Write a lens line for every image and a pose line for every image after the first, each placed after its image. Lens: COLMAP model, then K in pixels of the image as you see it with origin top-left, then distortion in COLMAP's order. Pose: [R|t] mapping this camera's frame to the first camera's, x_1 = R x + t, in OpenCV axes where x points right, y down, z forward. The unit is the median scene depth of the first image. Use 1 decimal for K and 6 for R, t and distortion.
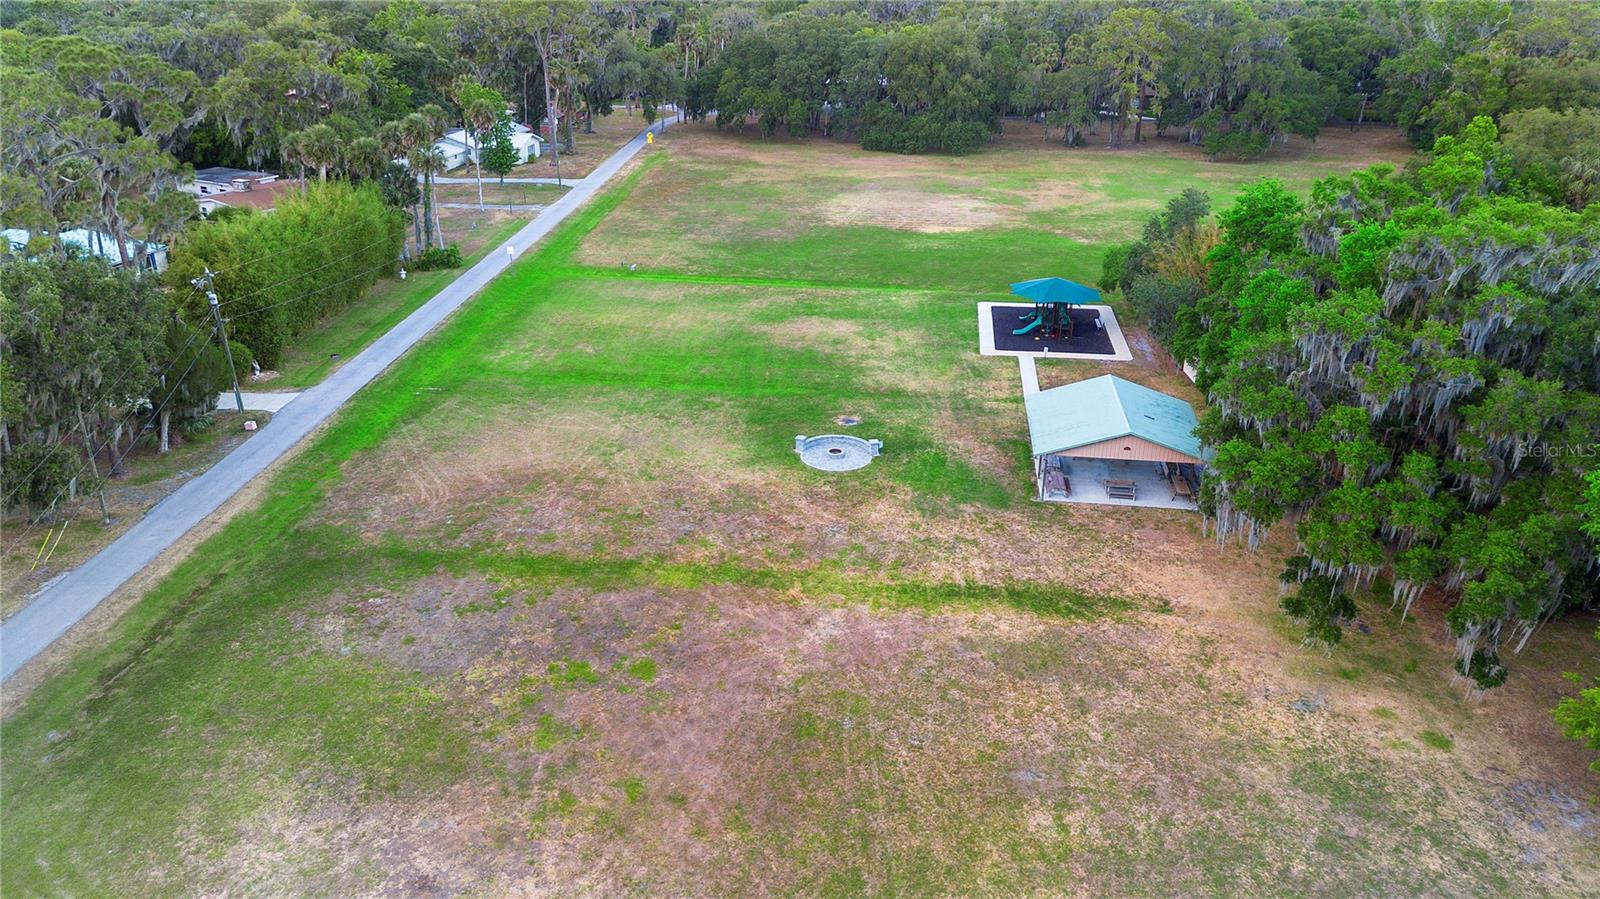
lens RADIAL K [[1102.0, 0, 799.9], [0, 1102.0, 449.6], [0, 0, 1]] dist [0.007037, -0.001547]
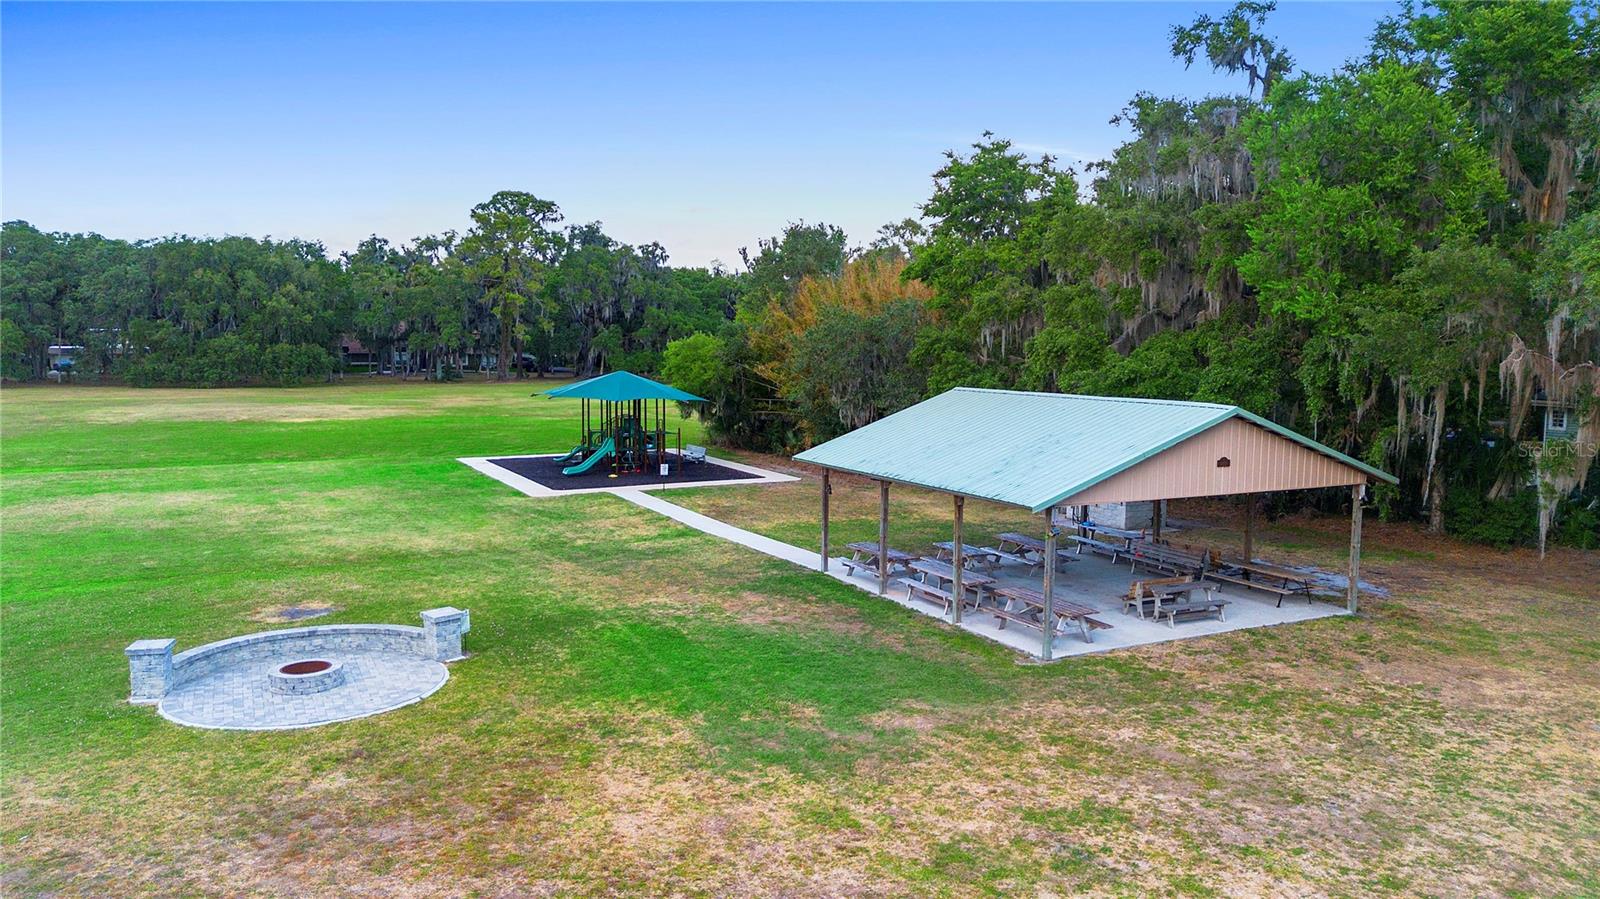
lens RADIAL K [[1102.0, 0, 800.7], [0, 1102.0, 459.3], [0, 0, 1]] dist [0.007037, -0.001547]
pose [[0.807122, -0.054660, 0.587849, -0.026126], [0.233771, 0.943911, -0.233202, 0.044423], [-0.542130, 0.325645, 0.774629, 0.698472]]
